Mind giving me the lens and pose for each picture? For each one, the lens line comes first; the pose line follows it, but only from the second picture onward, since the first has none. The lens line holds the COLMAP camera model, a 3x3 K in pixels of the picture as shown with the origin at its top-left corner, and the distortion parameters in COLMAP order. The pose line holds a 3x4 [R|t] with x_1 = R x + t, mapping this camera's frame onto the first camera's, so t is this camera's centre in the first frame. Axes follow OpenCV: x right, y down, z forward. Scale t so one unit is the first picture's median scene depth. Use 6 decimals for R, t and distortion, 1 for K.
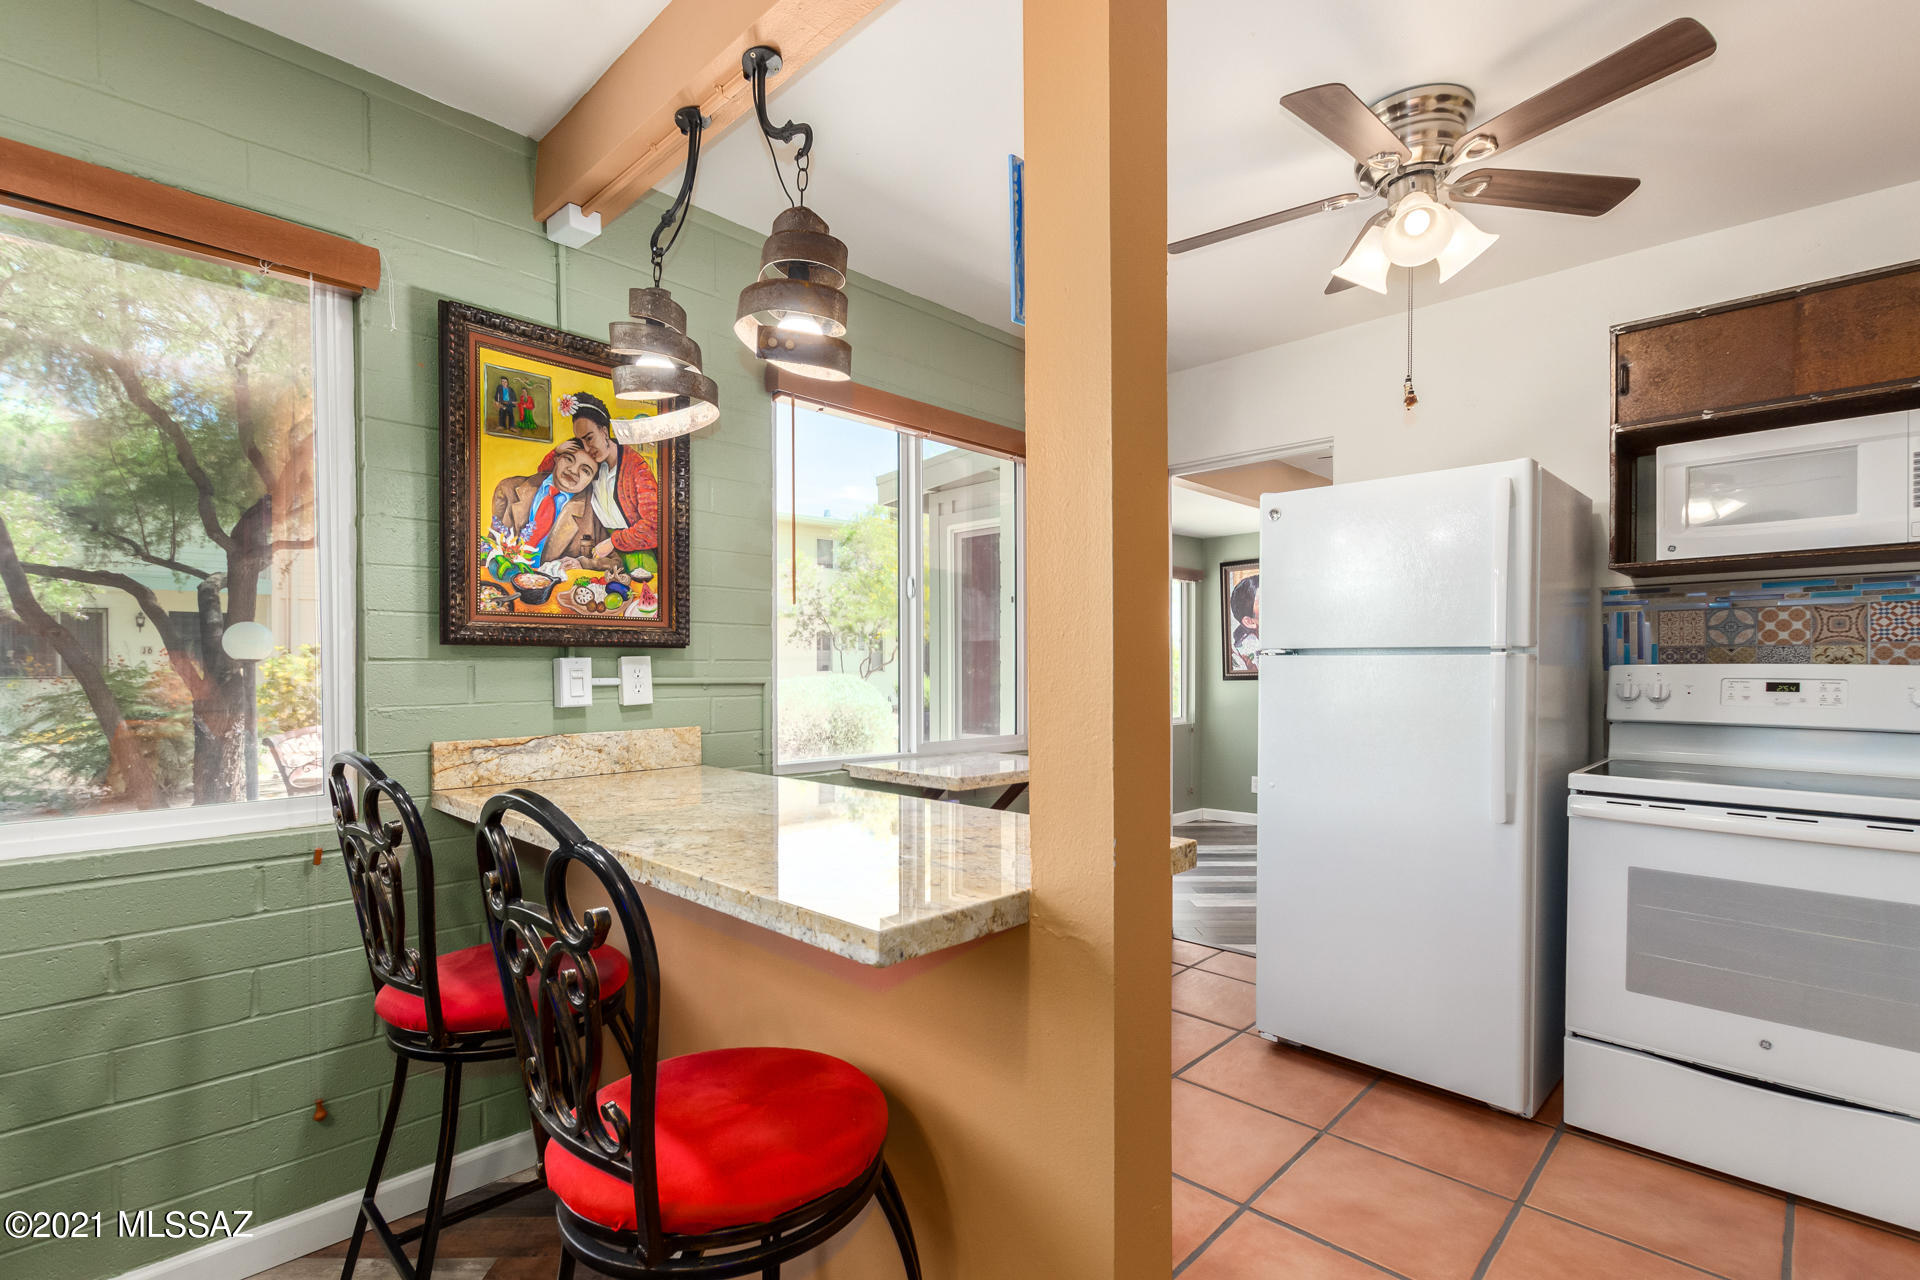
lens RADIAL K [[882.3, 0, 969.5], [0, 882.3, 678.2], [0, 0, 1]] dist [0.006990, -0.002283]
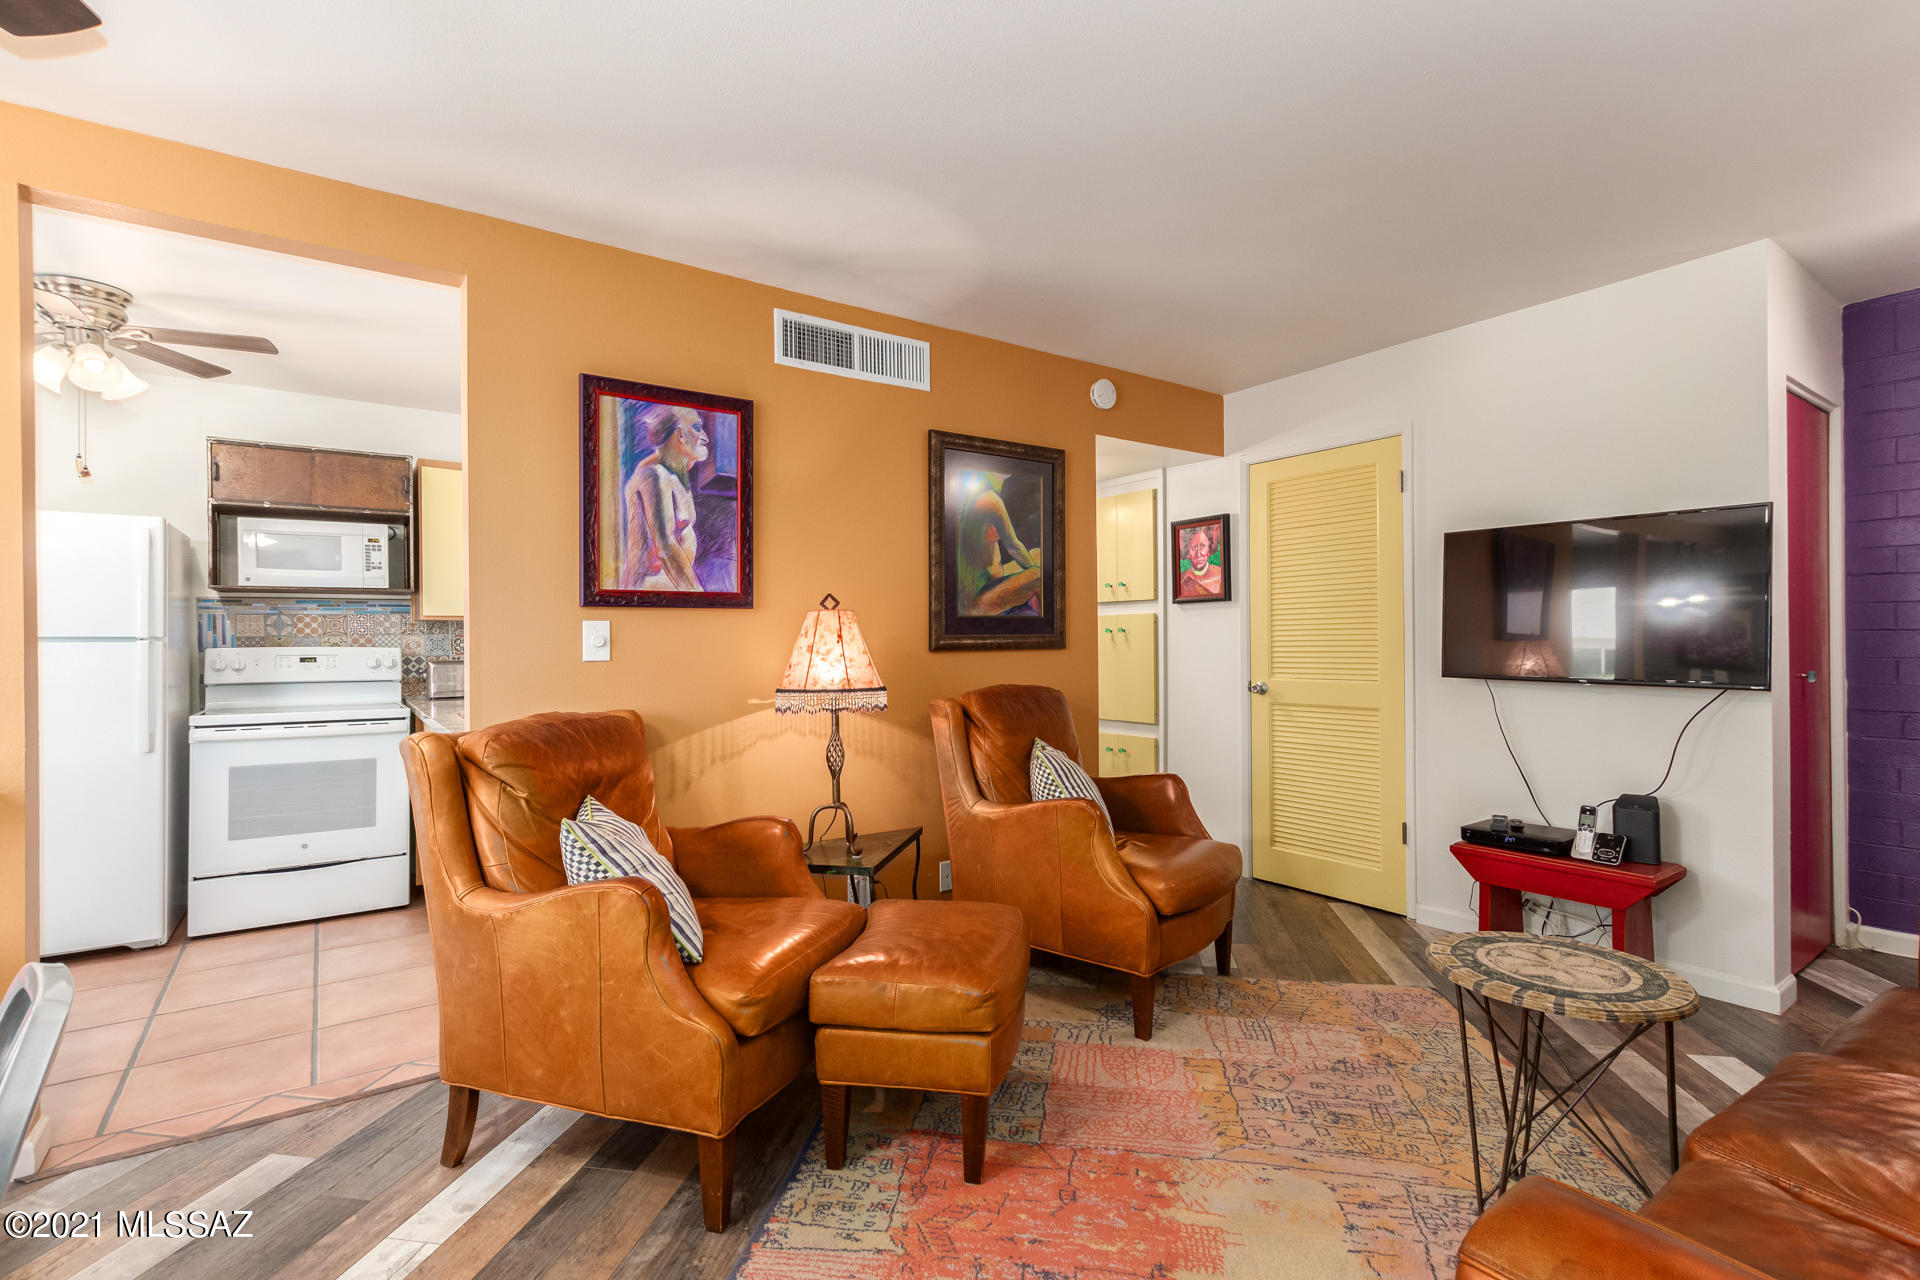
lens RADIAL K [[882.3, 0, 939.1], [0, 882.3, 636.9], [0, 0, 1]] dist [0.006990, -0.002283]
pose [[0.198333, 0.004742, 0.980123, -0.624208], [0.021445, 0.999728, -0.009176, 0.007548], [-0.979900, 0.022838, 0.198178, -0.649662]]
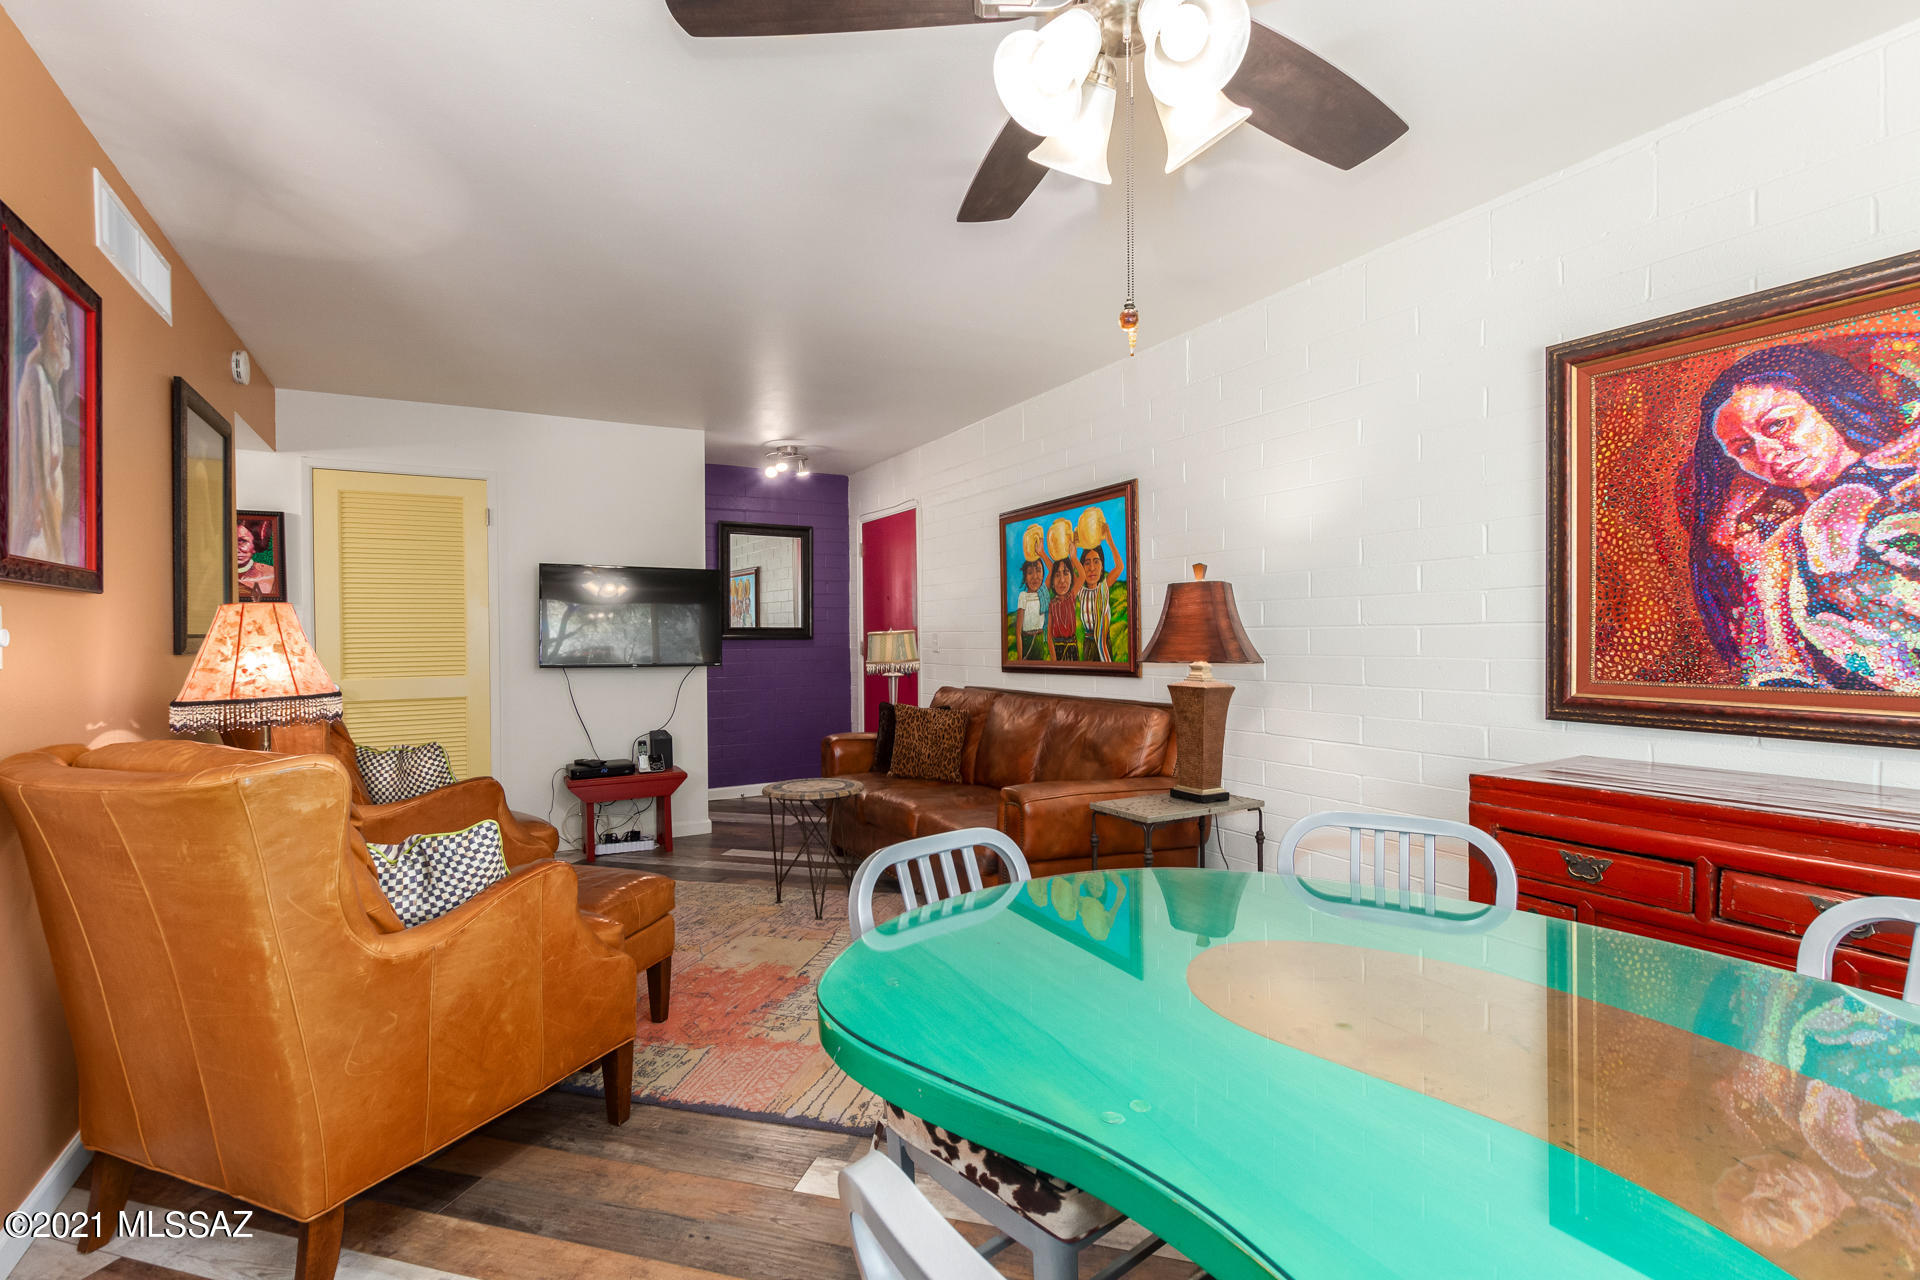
lens RADIAL K [[882.3, 0, 957.3], [0, 882.3, 649.7], [0, 0, 1]] dist [0.006990, -0.002283]
pose [[-0.956617, 0.007266, 0.291256, -0.512894], [0.016709, 0.999412, 0.029946, -0.007062], [-0.290867, 0.033514, -0.956176, 0.528614]]
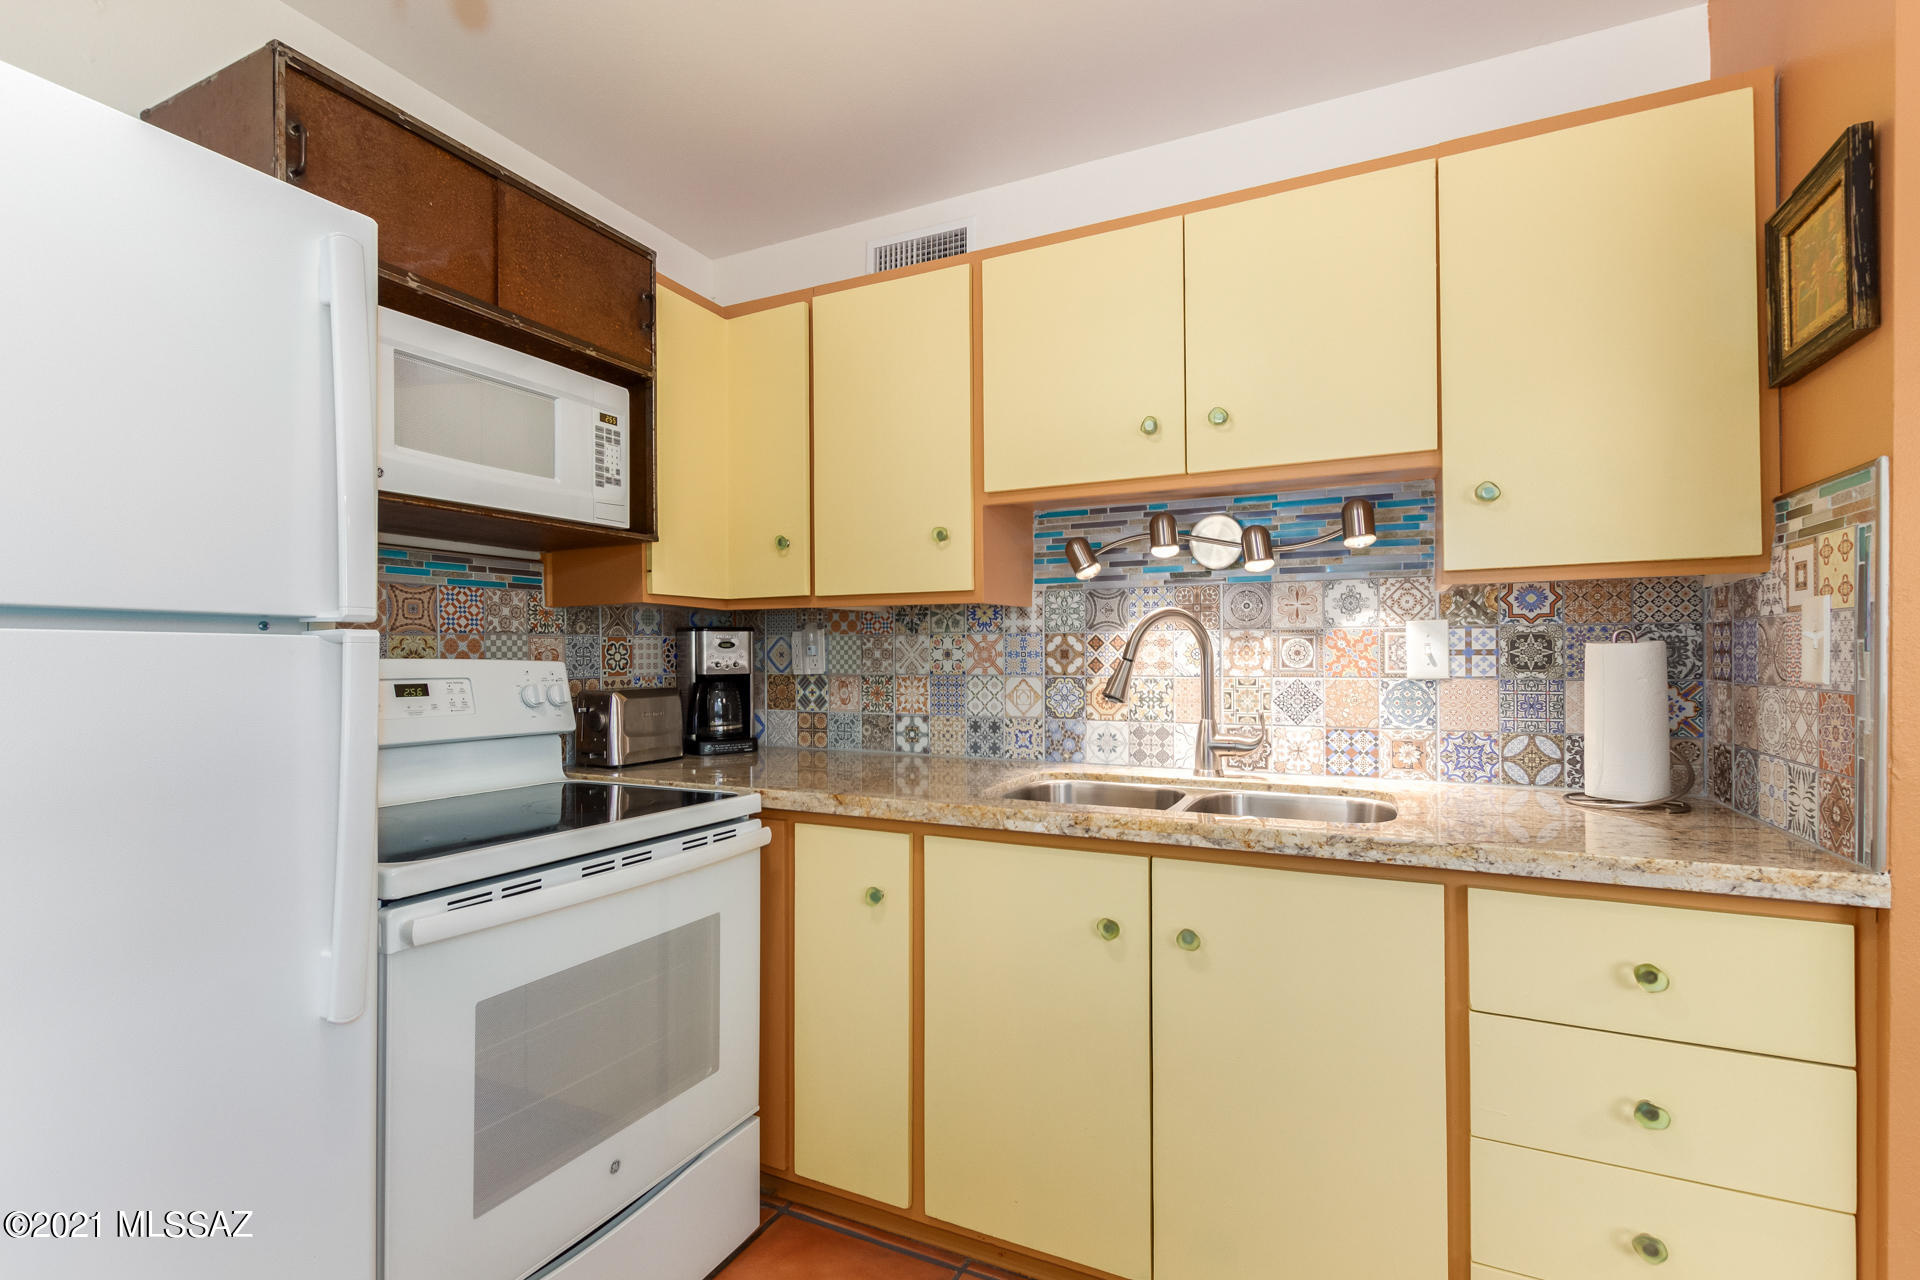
lens RADIAL K [[882.3, 0, 941.0], [0, 882.3, 653.6], [0, 0, 1]] dist [0.006990, -0.002283]
pose [[-0.296698, 0.007649, 0.954941, 0.088621], [0.019638, 0.999805, -0.001907, -0.010928], [-0.954769, 0.018187, -0.296791, 0.843094]]
